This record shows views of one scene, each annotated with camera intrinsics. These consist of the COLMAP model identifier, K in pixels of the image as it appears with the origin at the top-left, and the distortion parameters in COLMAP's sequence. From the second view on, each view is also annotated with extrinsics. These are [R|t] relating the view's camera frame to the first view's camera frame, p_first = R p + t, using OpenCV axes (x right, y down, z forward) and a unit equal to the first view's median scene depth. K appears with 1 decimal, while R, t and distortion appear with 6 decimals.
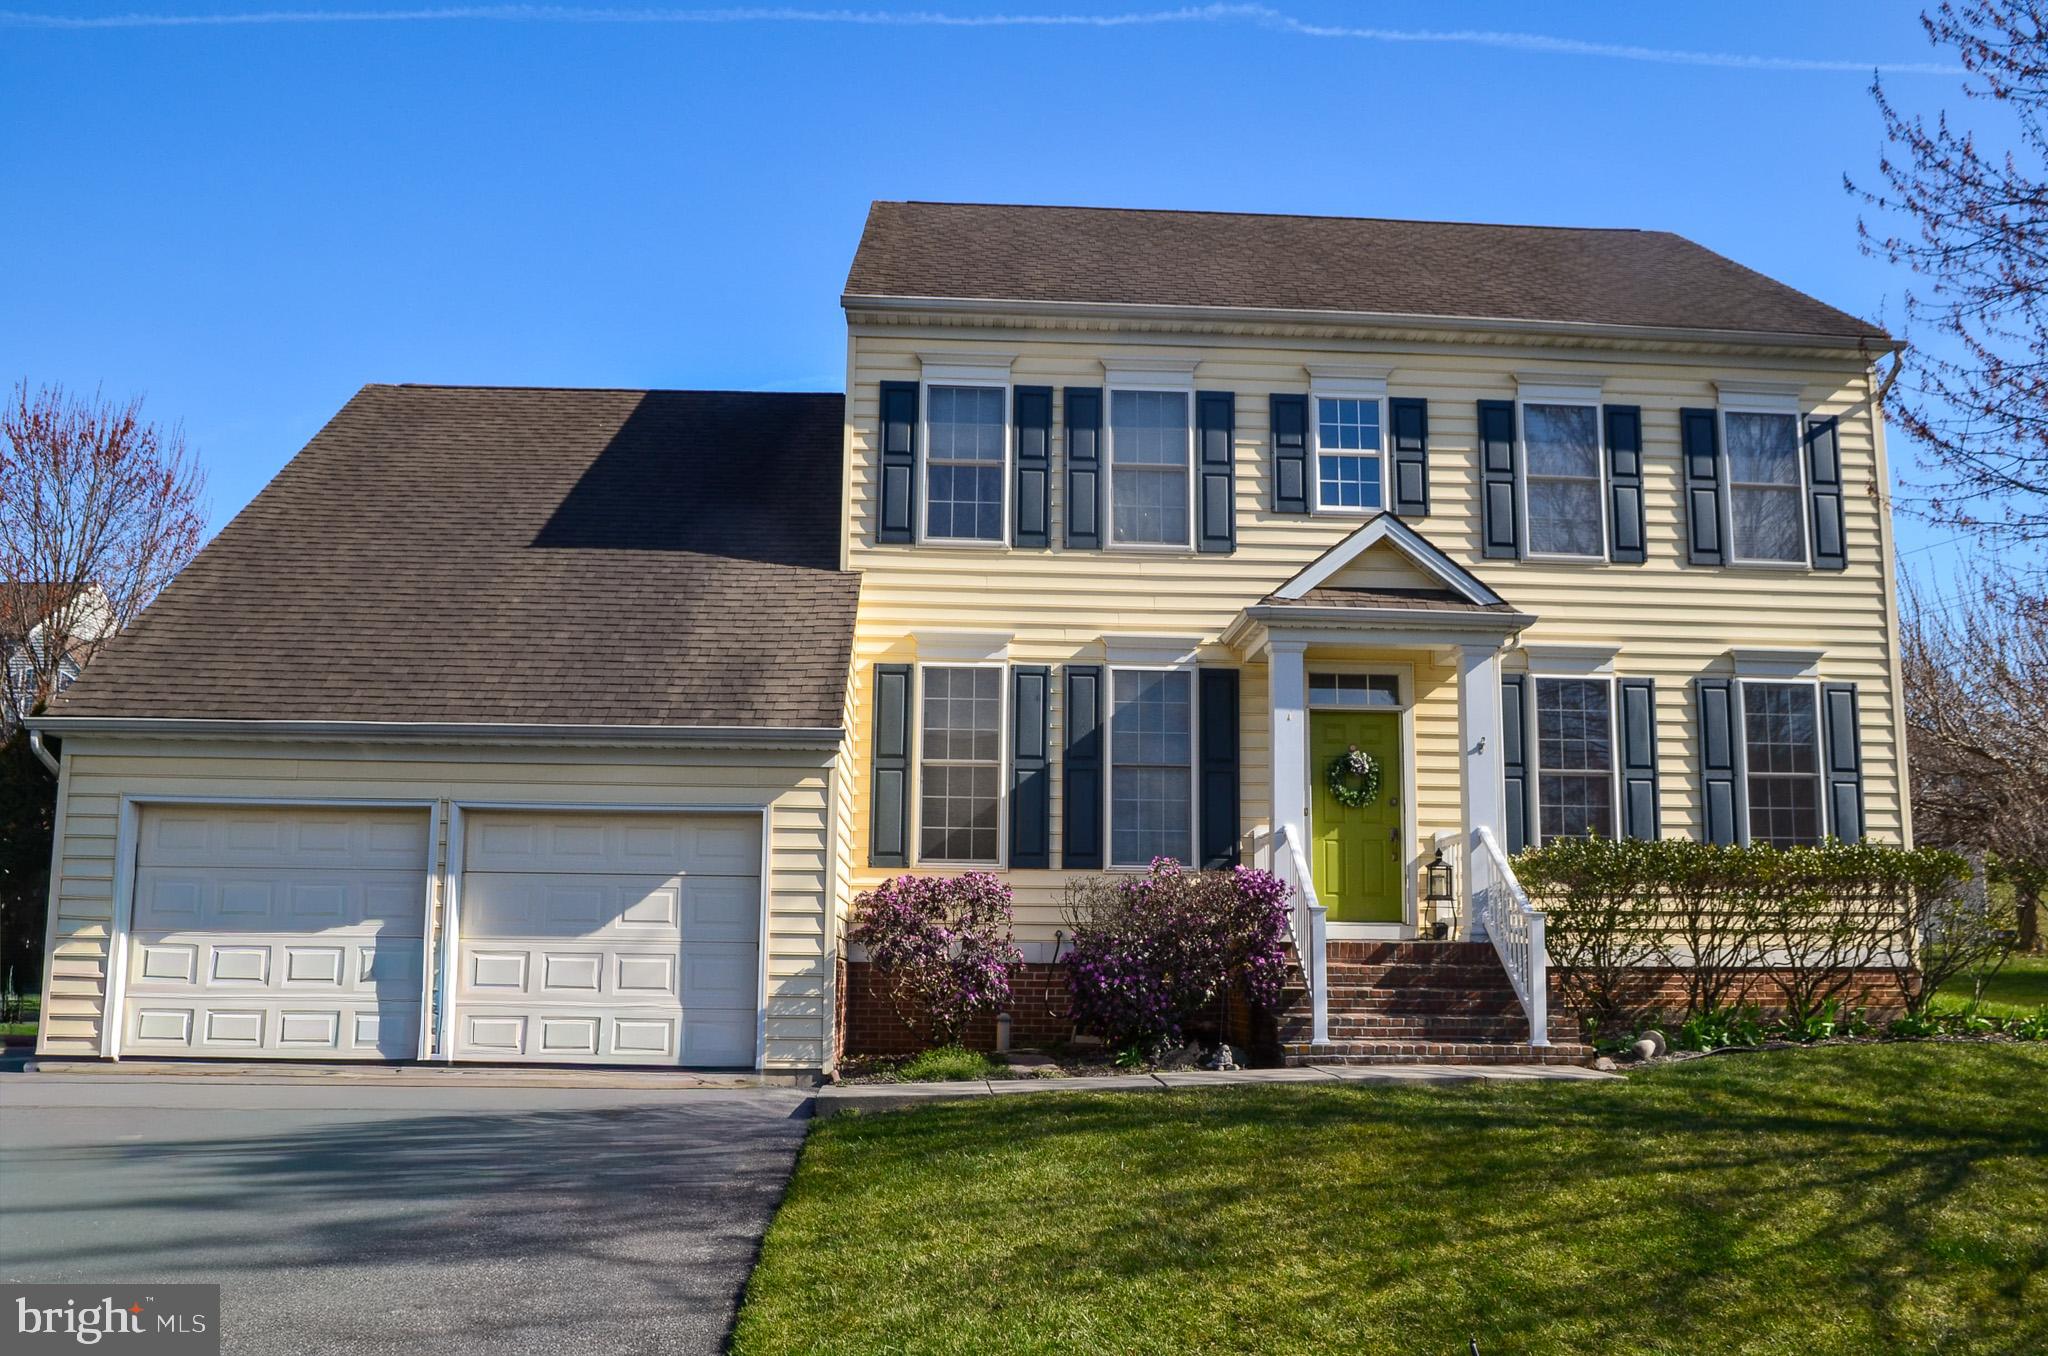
lens RADIAL K [[1764.2, 0, 1024.0], [0, 1764.2, 678.0], [0, 0, 1]] dist [-0.078394, -0.002222]
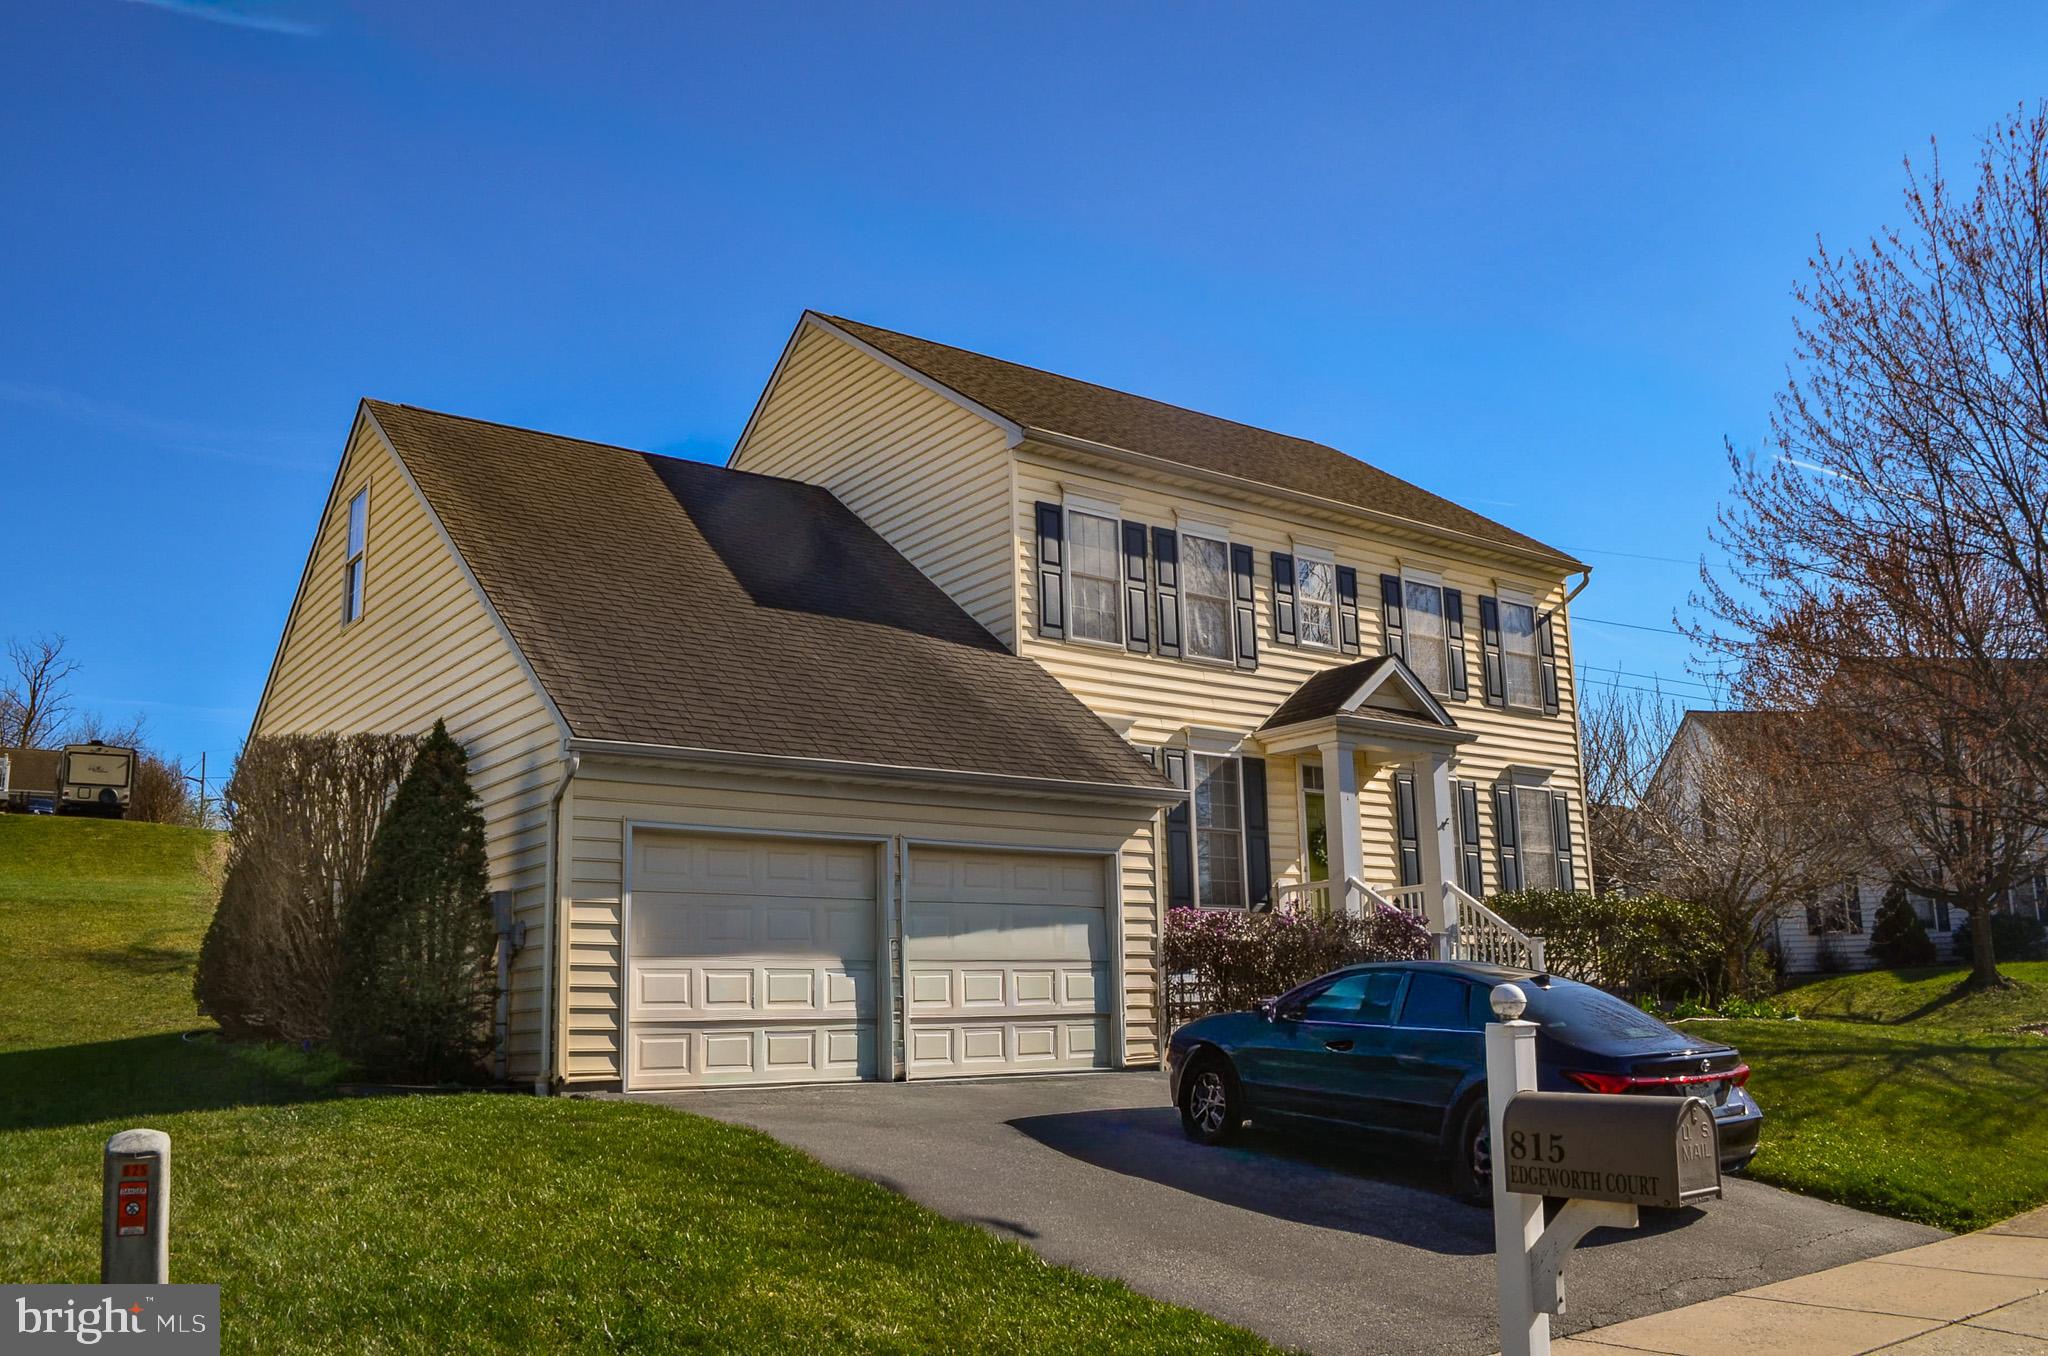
lens RADIAL K [[1764.2, 0, 1024.0], [0, 1764.2, 678.0], [0, 0, 1]] dist [-0.078394, -0.002222]
pose [[0.828884, 0.084595, 0.552987, -0.750854], [-0.055870, 0.996076, -0.068633, 0.034545], [-0.556624, 0.025994, 0.830358, 0.008952]]
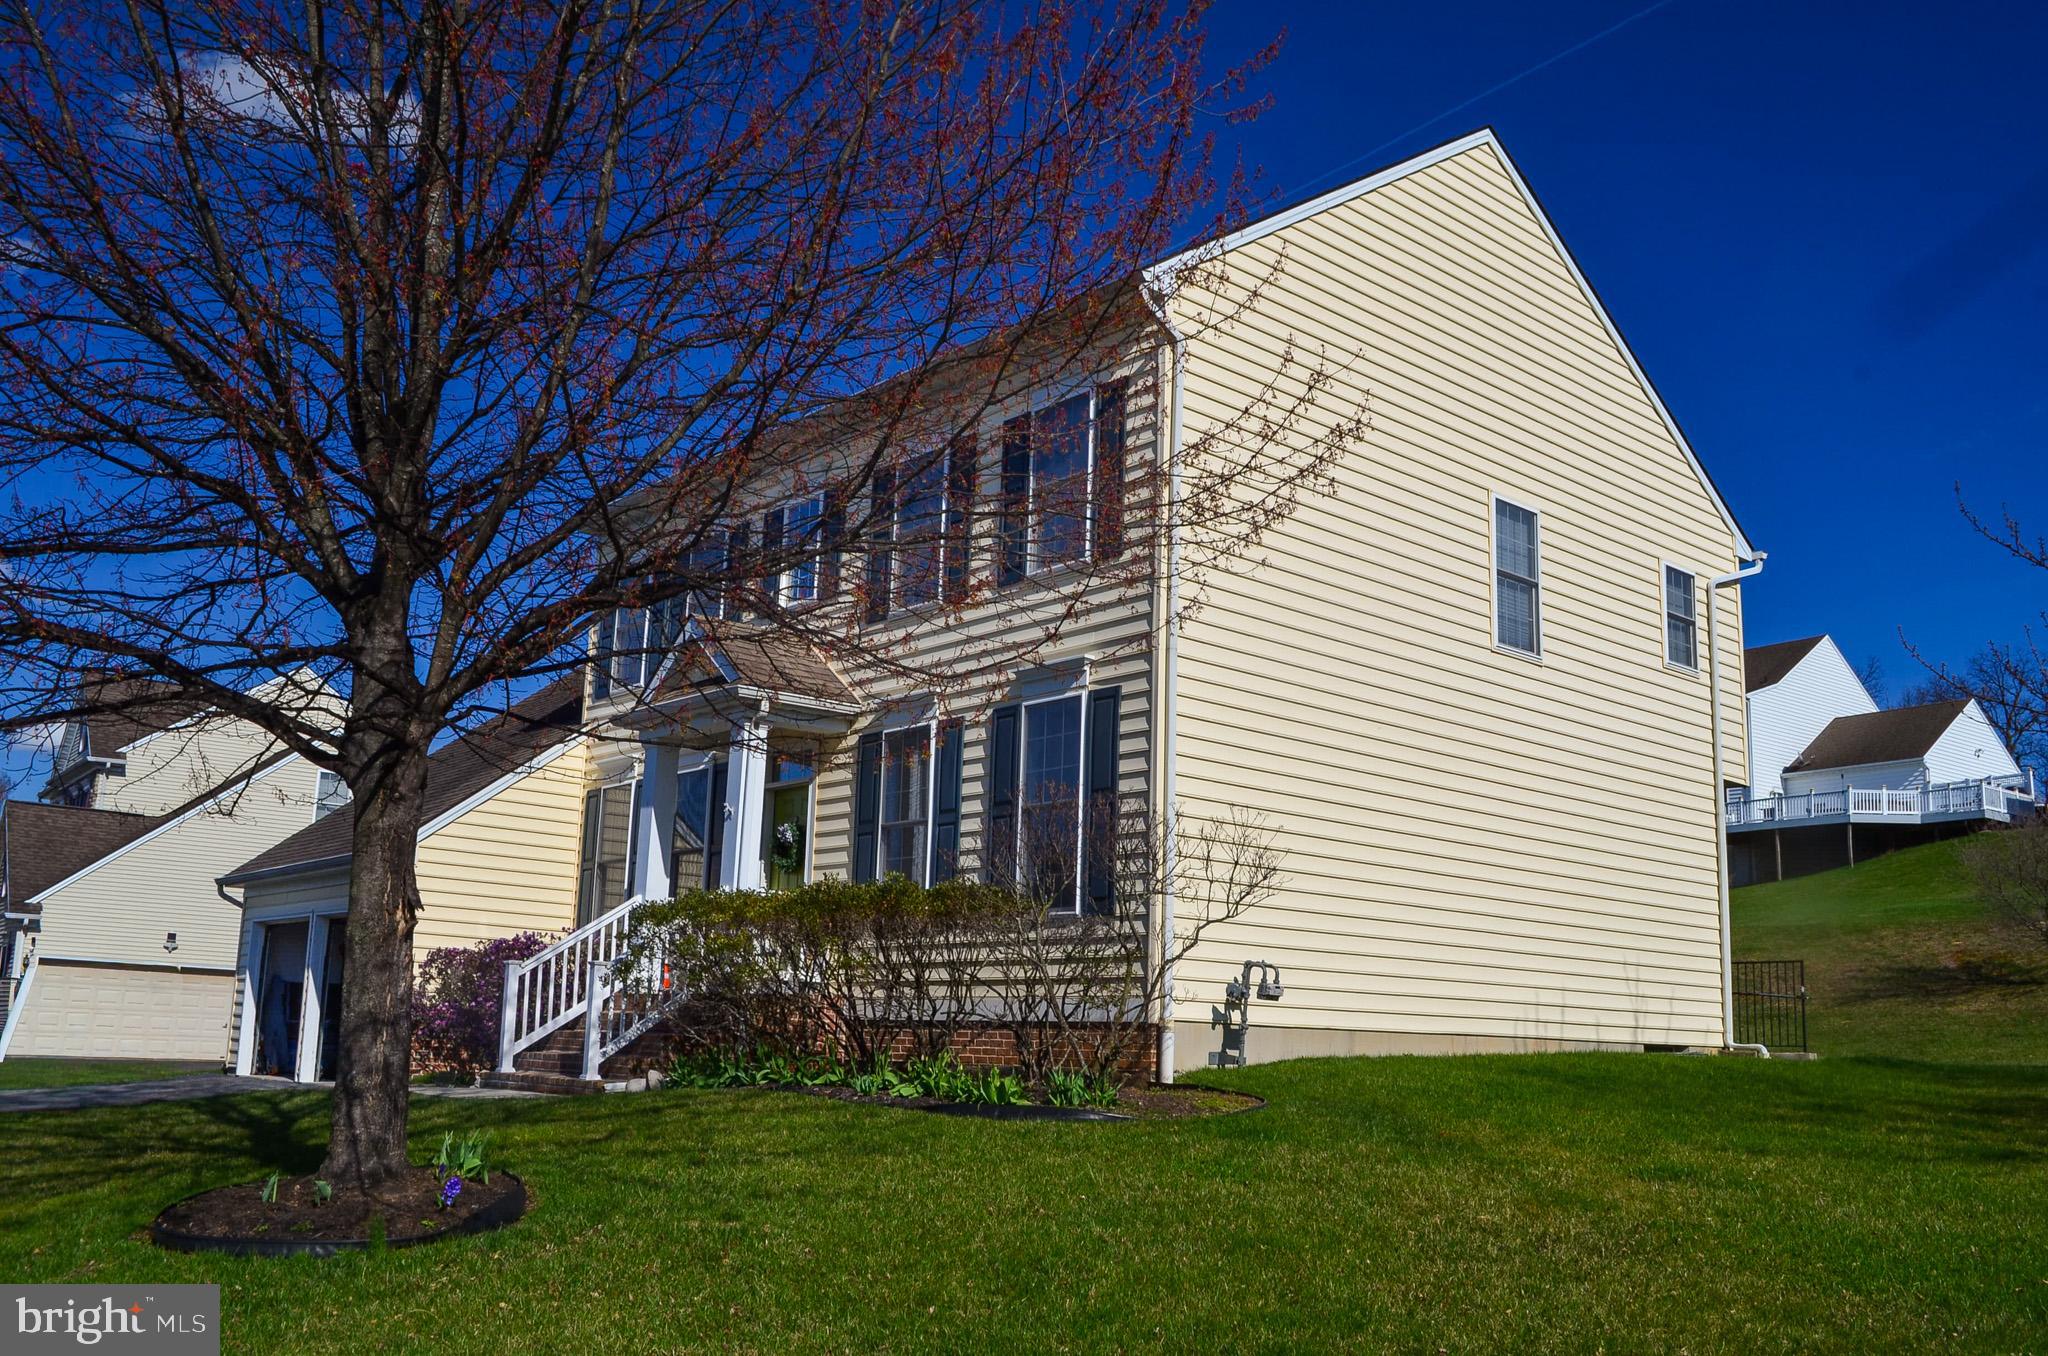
lens RADIAL K [[1766.7, 0, 1024.6], [0, 1766.7, 723.9], [0, 0, 1]] dist [-0.011176, -0.002731]
pose [[0.612014, -0.136742, -0.778935, 1.132987], [0.100592, 0.990398, -0.094828, 0.099042], [0.784423, -0.020318, 0.619893, 0.430061]]
